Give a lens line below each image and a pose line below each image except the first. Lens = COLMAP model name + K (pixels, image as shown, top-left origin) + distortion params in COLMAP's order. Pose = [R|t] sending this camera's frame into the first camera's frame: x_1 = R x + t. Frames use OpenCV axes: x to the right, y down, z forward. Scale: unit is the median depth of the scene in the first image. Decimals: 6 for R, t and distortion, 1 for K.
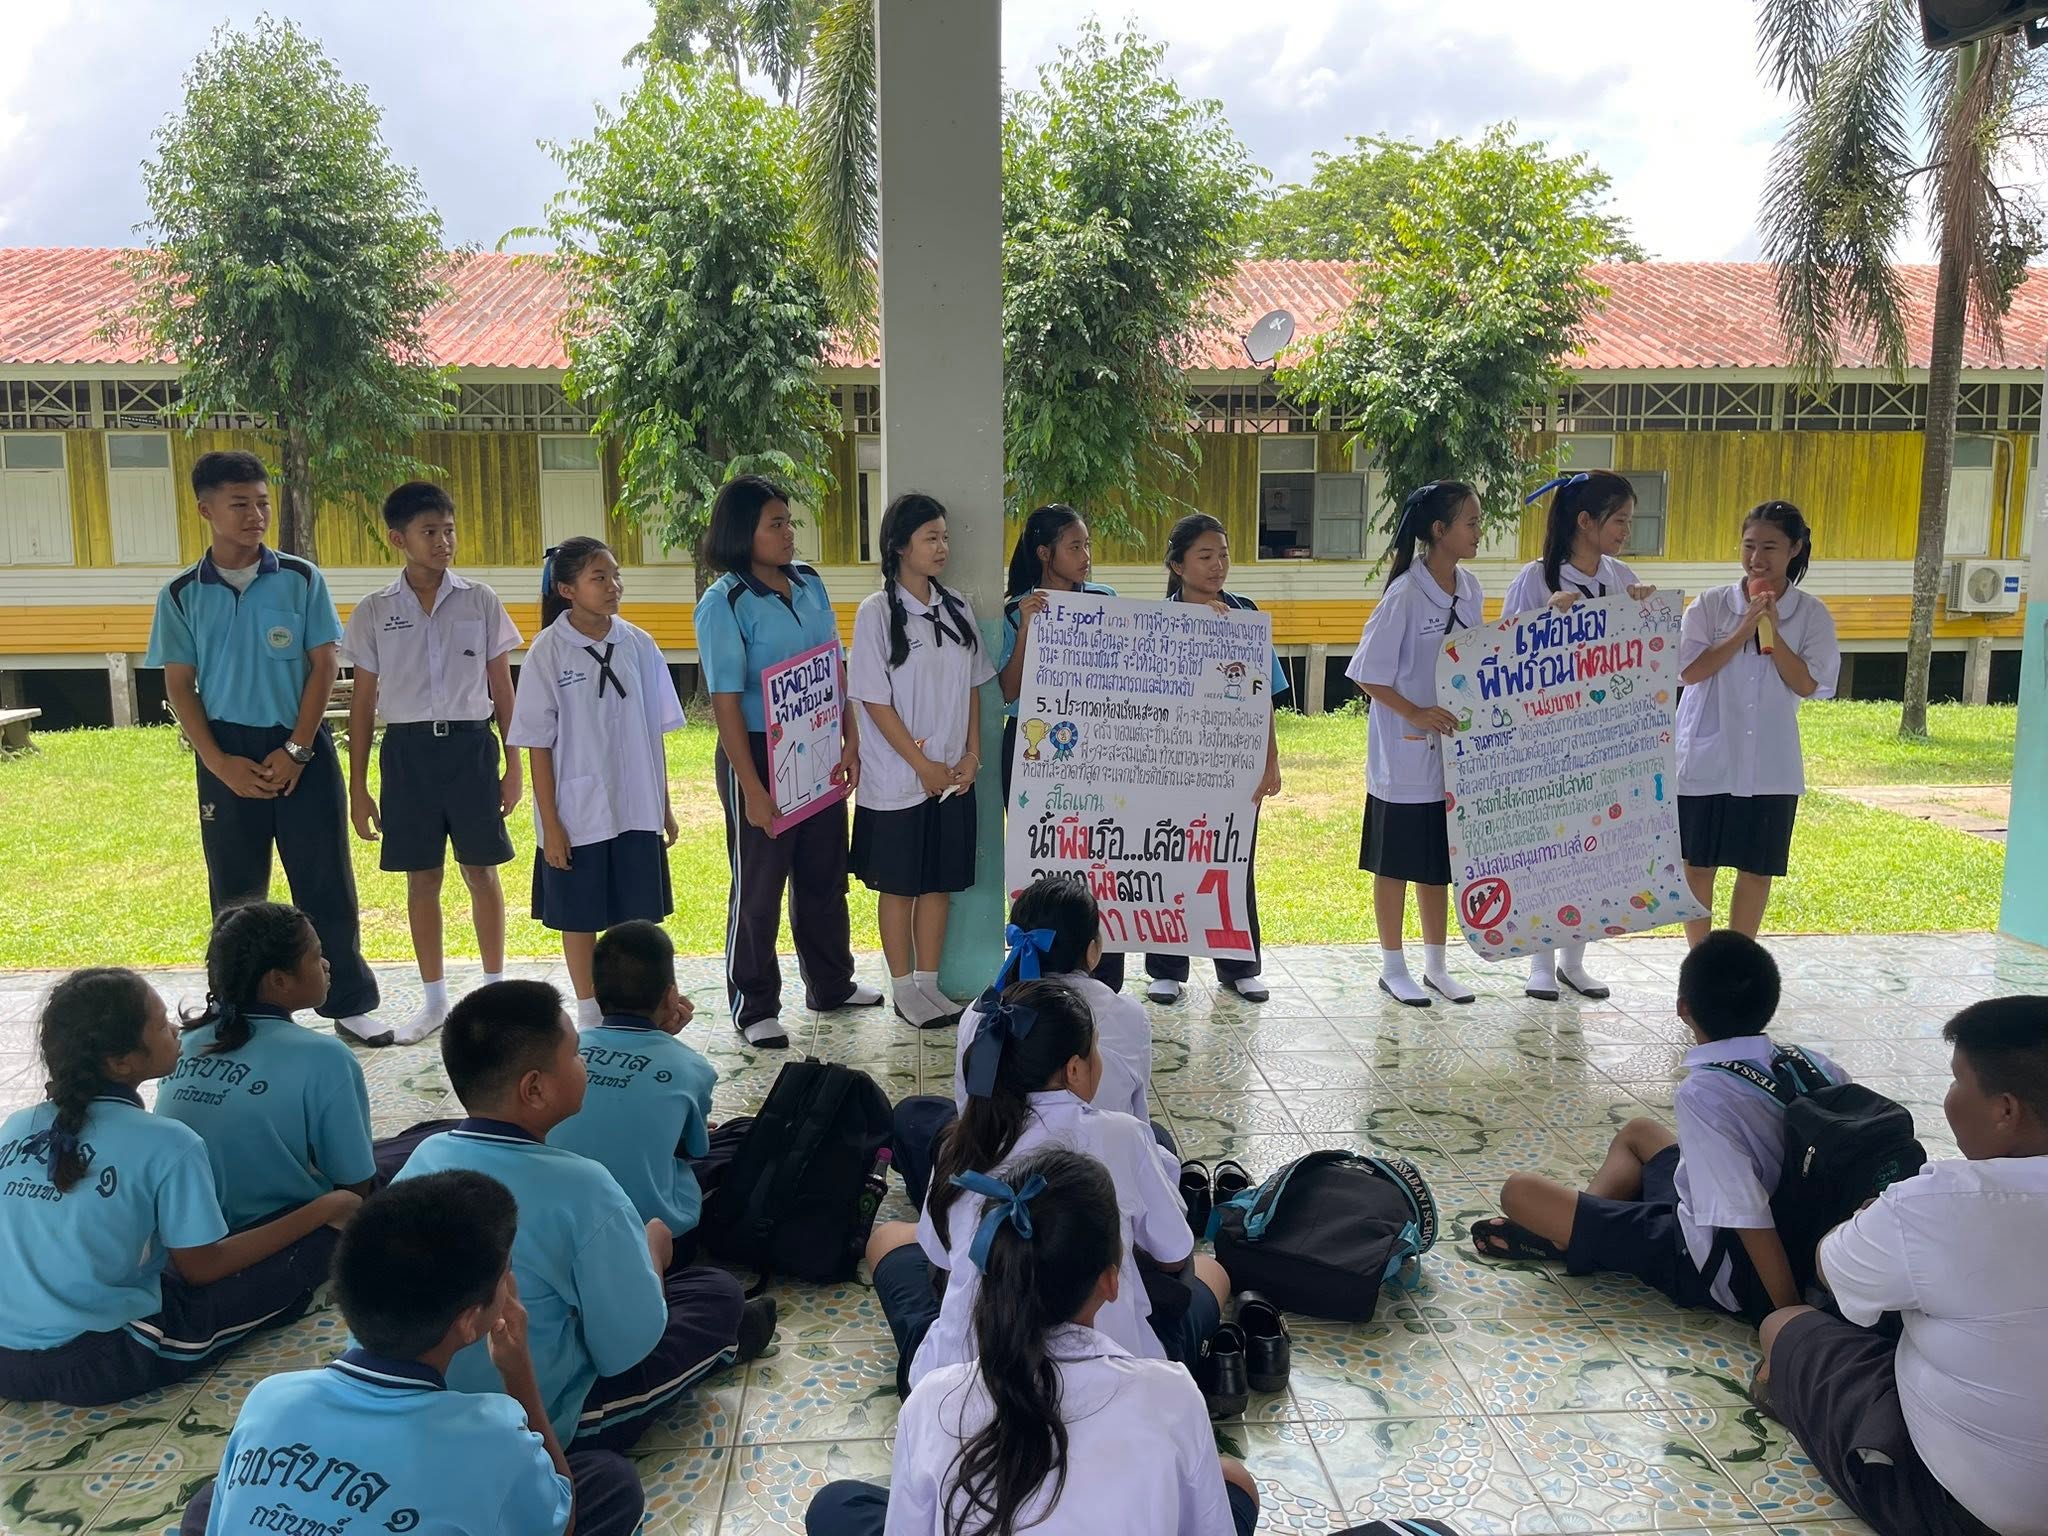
lens RADIAL K [[1476.9, 0, 1027.8], [0, 1476.9, 750.0], [0, 0, 1]] dist [0.035655, -0.056594]
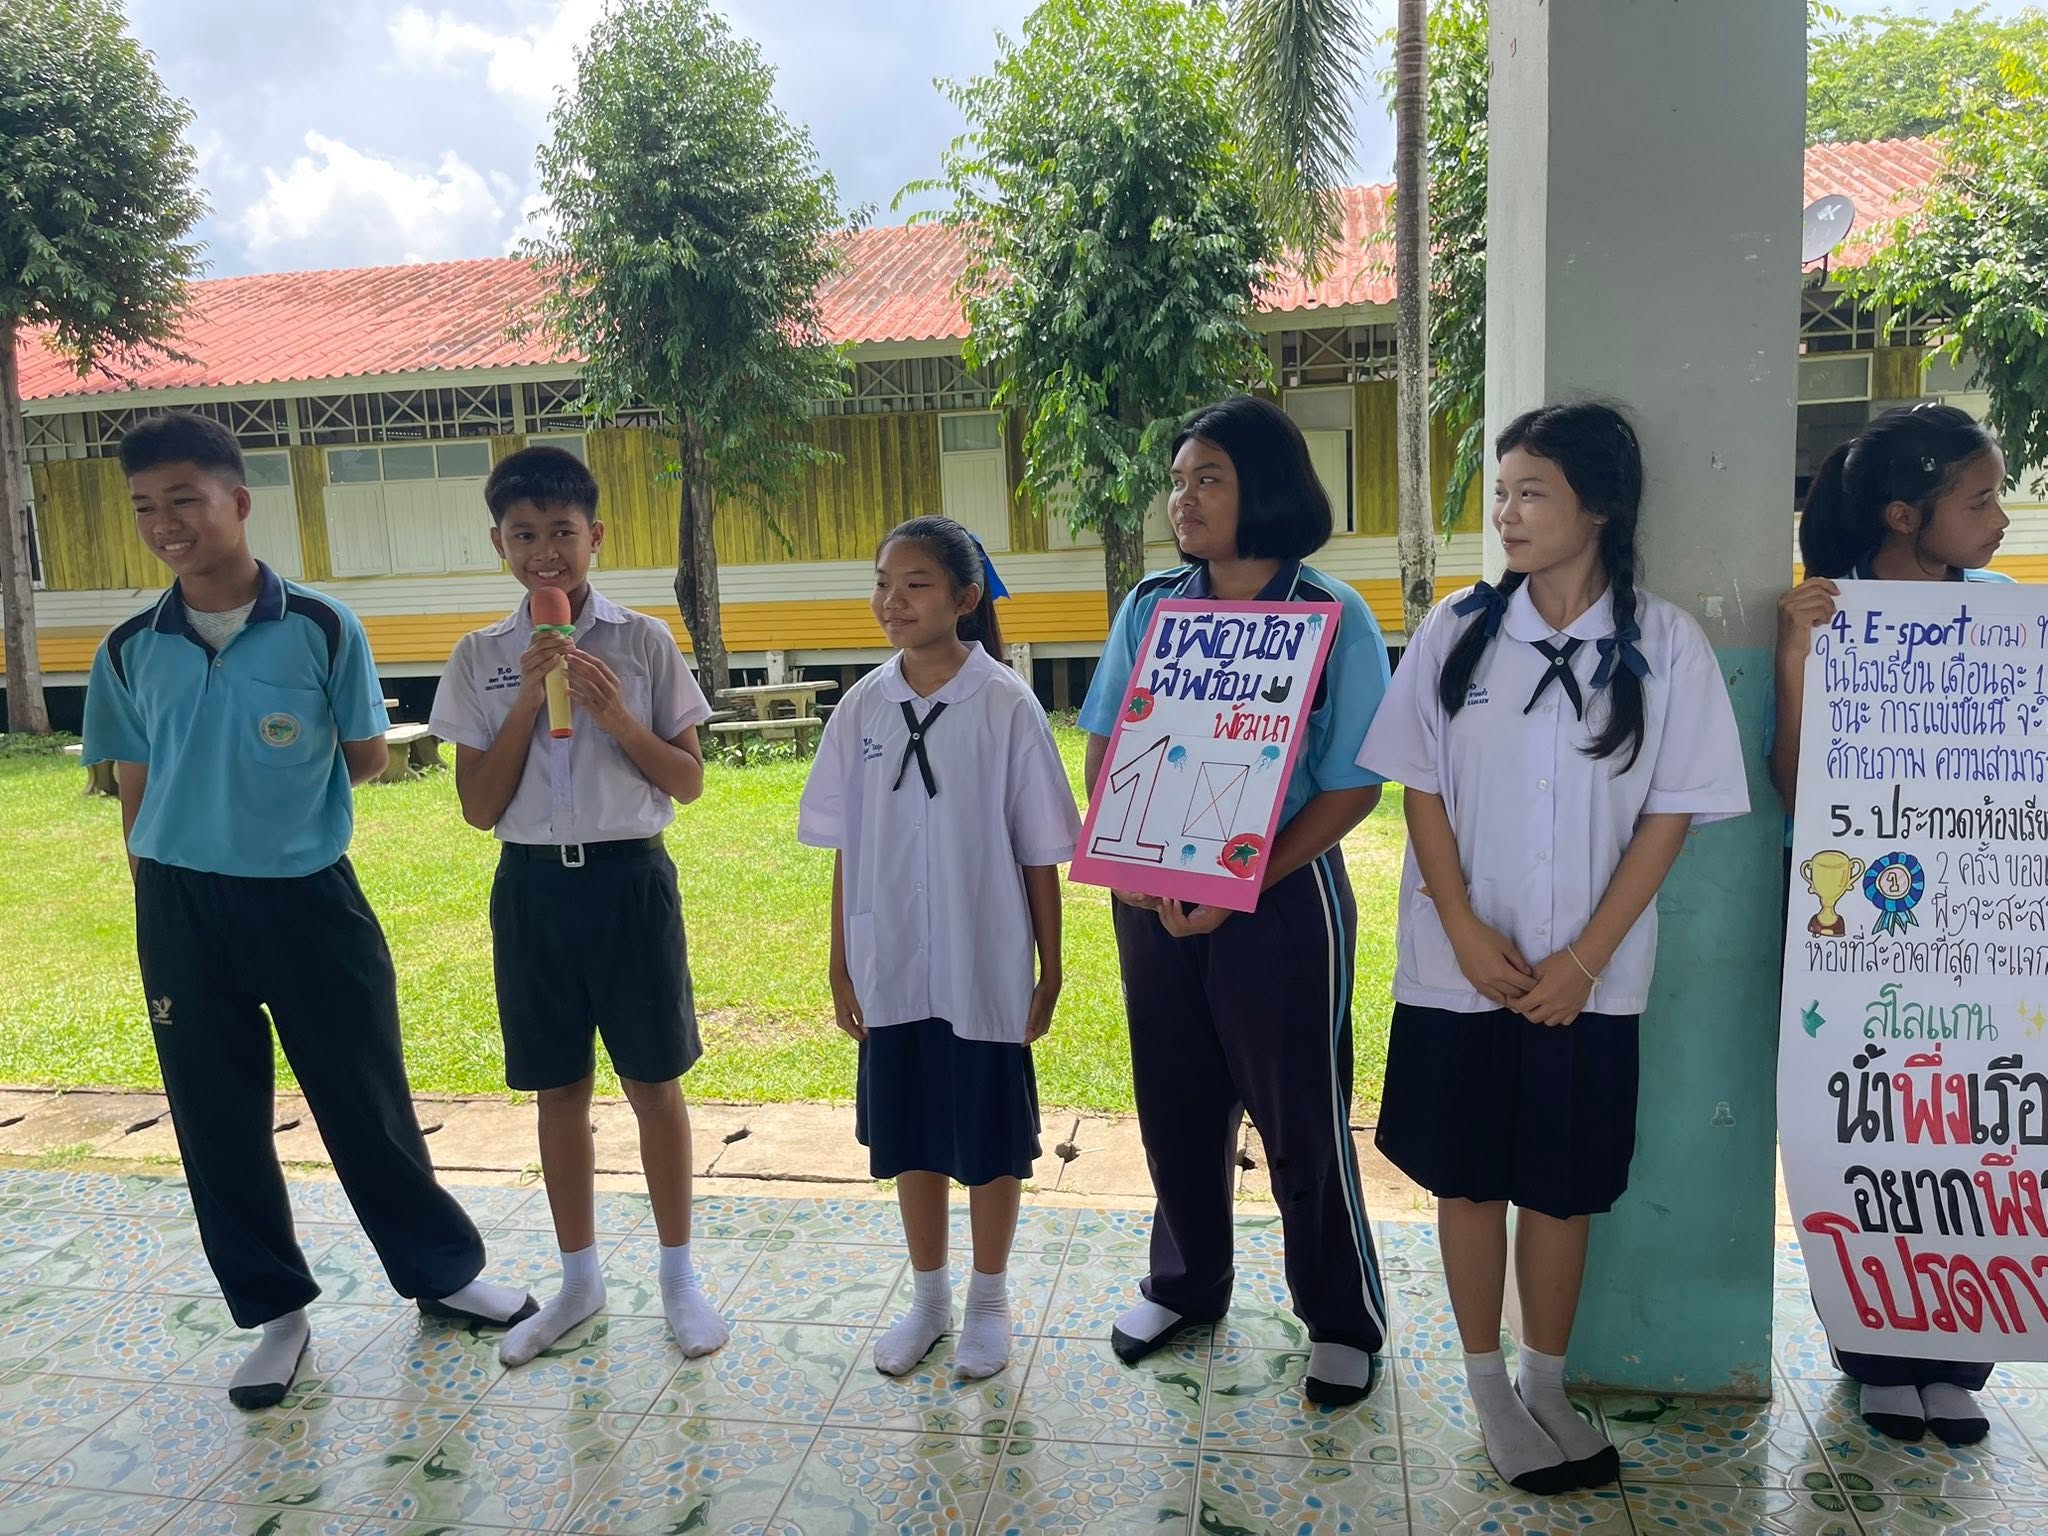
lens RADIAL K [[1476.9, 0, 1027.8], [0, 1476.9, 750.0], [0, 0, 1]] dist [0.035655, -0.056594]
pose [[0.964607, -0.001224, -0.263690, -0.038842], [0.005518, 0.999864, 0.015543, -0.019768], [0.263635, -0.016448, 0.964482, 0.141276]]
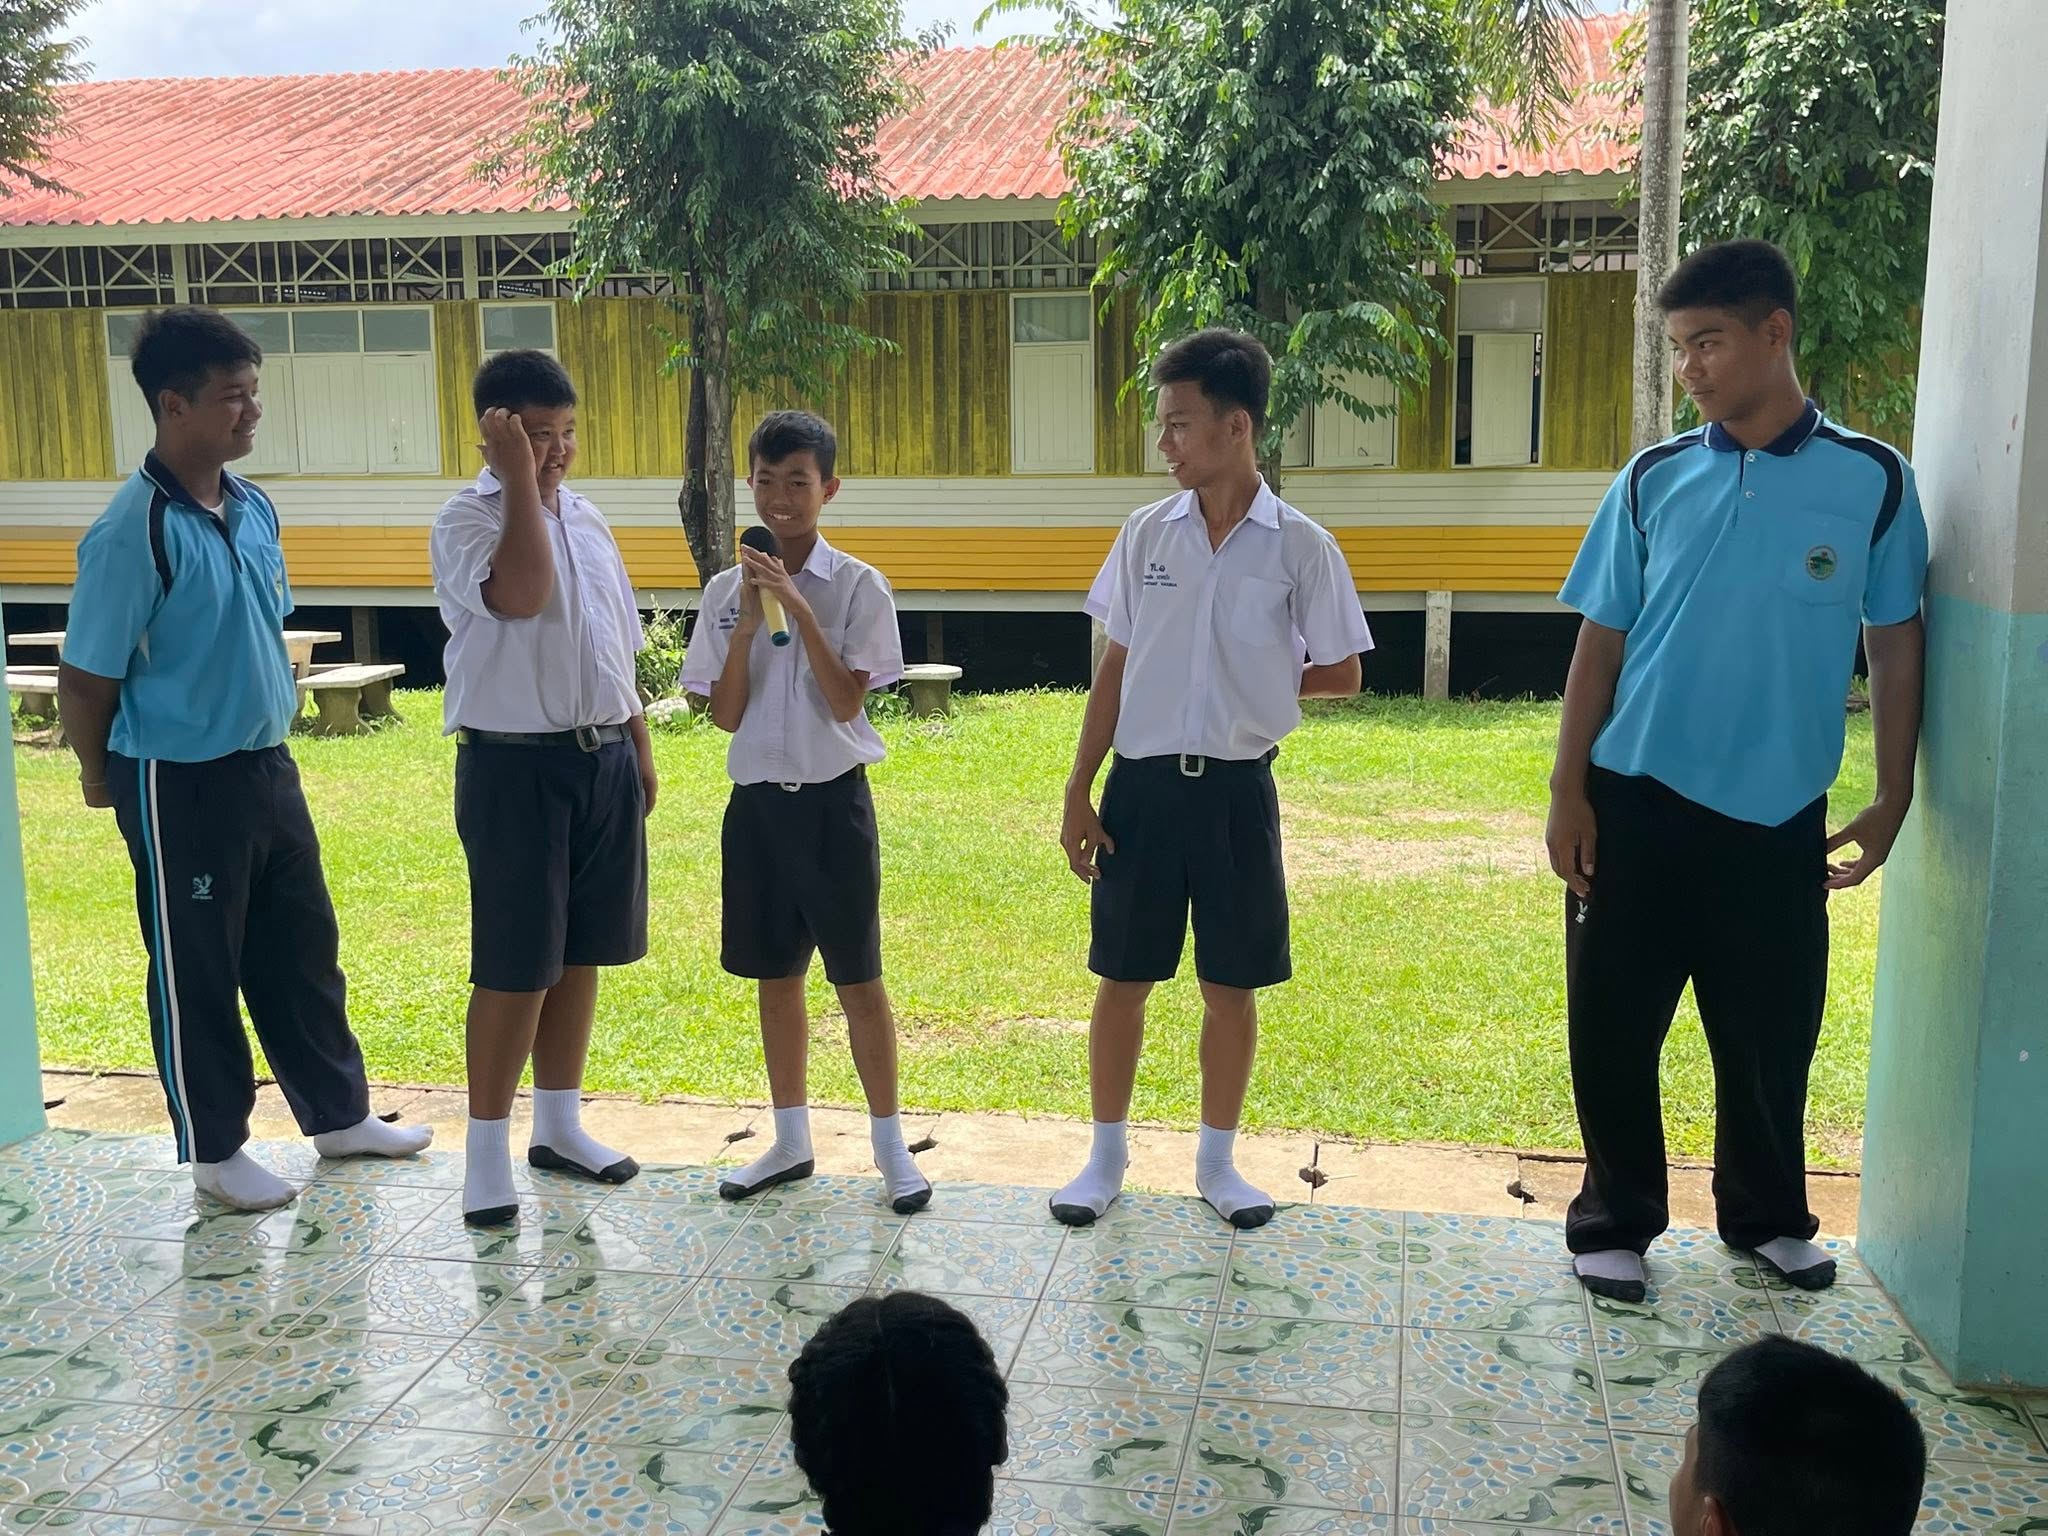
lens RADIAL K [[1955.0, 0, 1024.0], [0, 1955.0, 768.0], [0, 0, 1]] dist [0.024952, -0.024659]
pose [[0.962802, 0.038543, -0.267445, -0.069483], [-0.030990, 0.998994, 0.032407, -0.014652], [0.268425, -0.022913, 0.963028, 0.090488]]
